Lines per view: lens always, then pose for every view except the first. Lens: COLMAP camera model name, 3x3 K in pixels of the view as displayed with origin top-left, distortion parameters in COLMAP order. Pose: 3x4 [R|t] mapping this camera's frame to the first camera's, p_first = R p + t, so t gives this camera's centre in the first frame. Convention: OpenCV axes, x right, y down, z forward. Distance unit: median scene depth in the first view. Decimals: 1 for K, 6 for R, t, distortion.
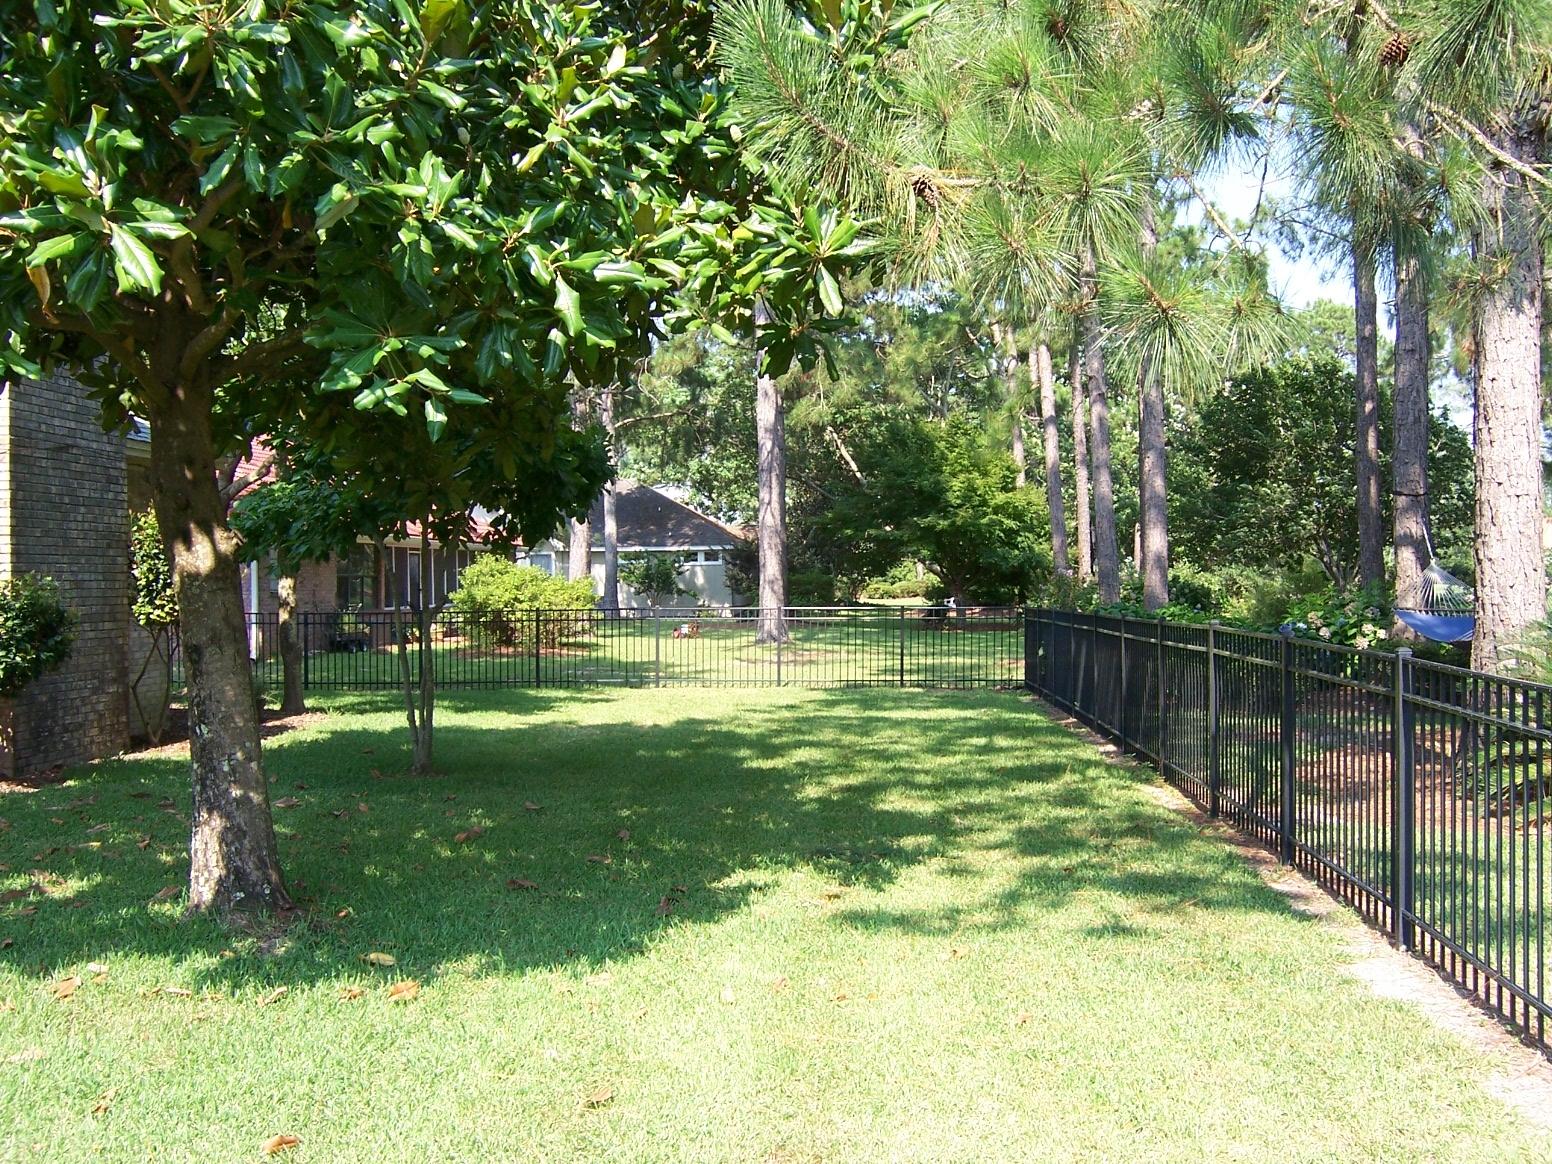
lens RADIAL K [[1538.3, 0, 791.7], [0, 1538.3, 606.4], [0, 0, 1]] dist [-0.158348, 0.241231]
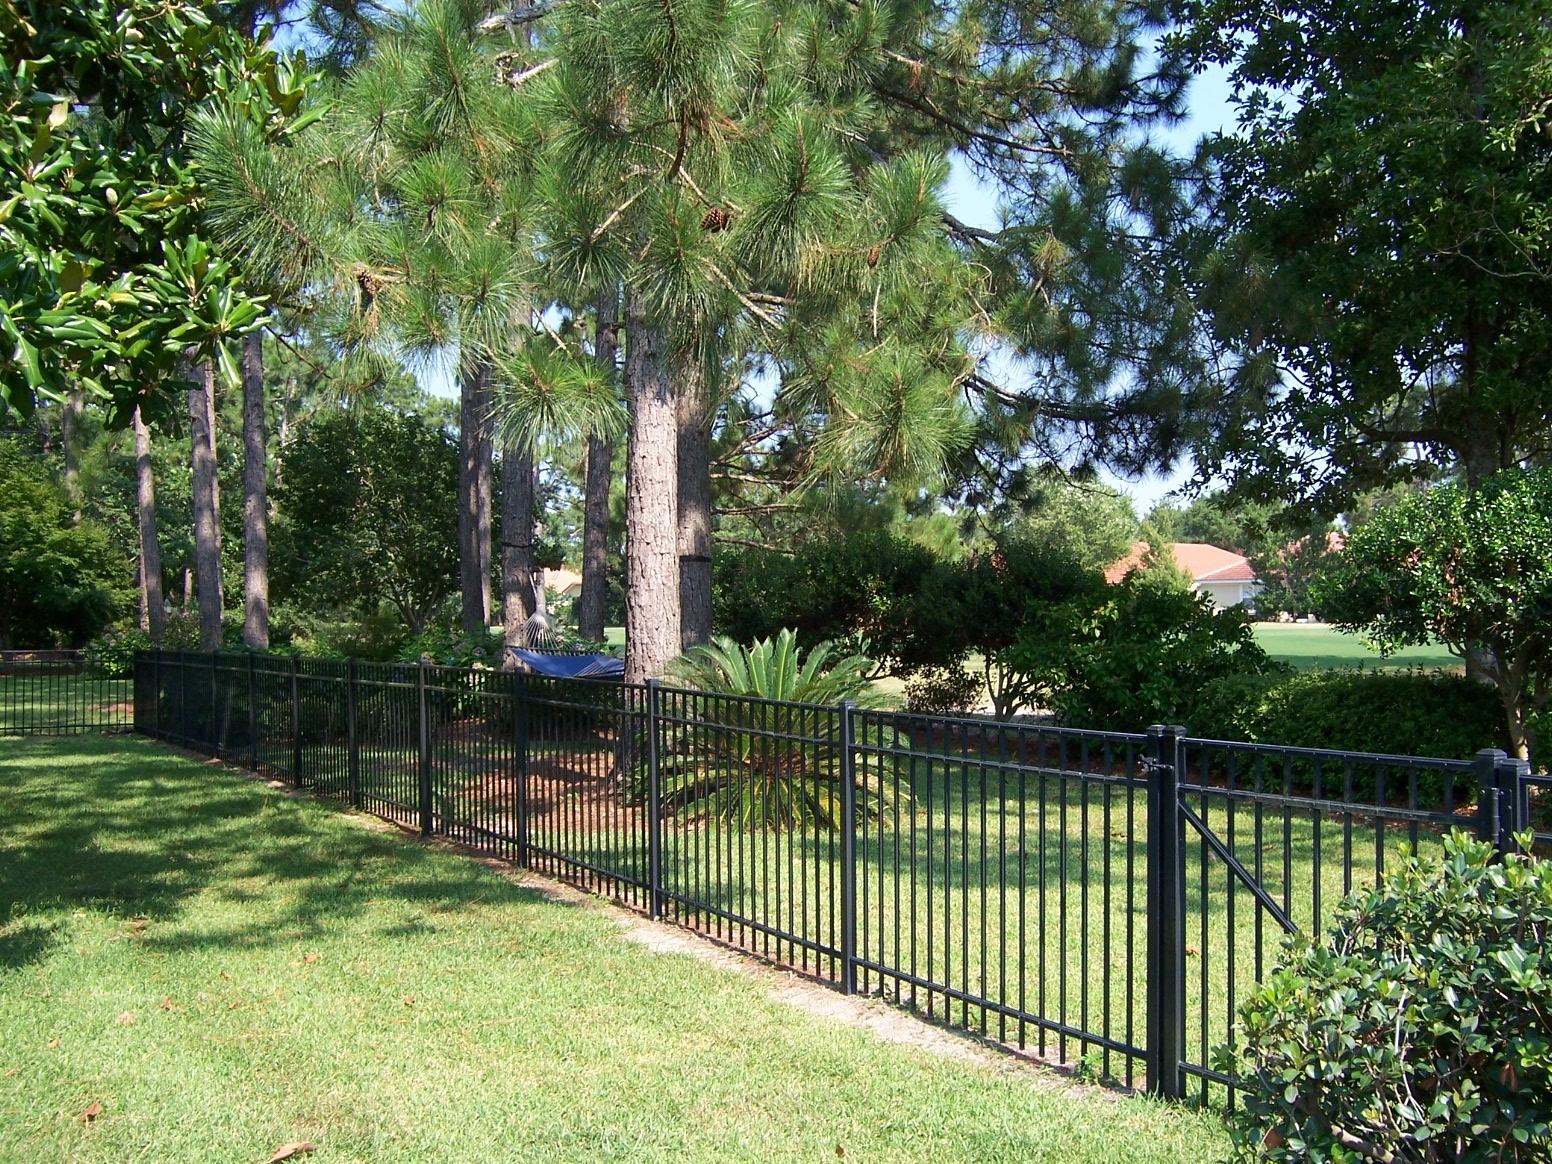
lens RADIAL K [[1538.3, 0, 791.7], [0, 1538.3, 606.4], [0, 0, 1]] dist [-0.158348, 0.241231]
pose [[0.812999, 0.006859, 0.582224, -0.149142], [0.008872, 0.999669, -0.024167, -0.000339], [-0.582197, 0.024813, 0.812669, -0.066036]]
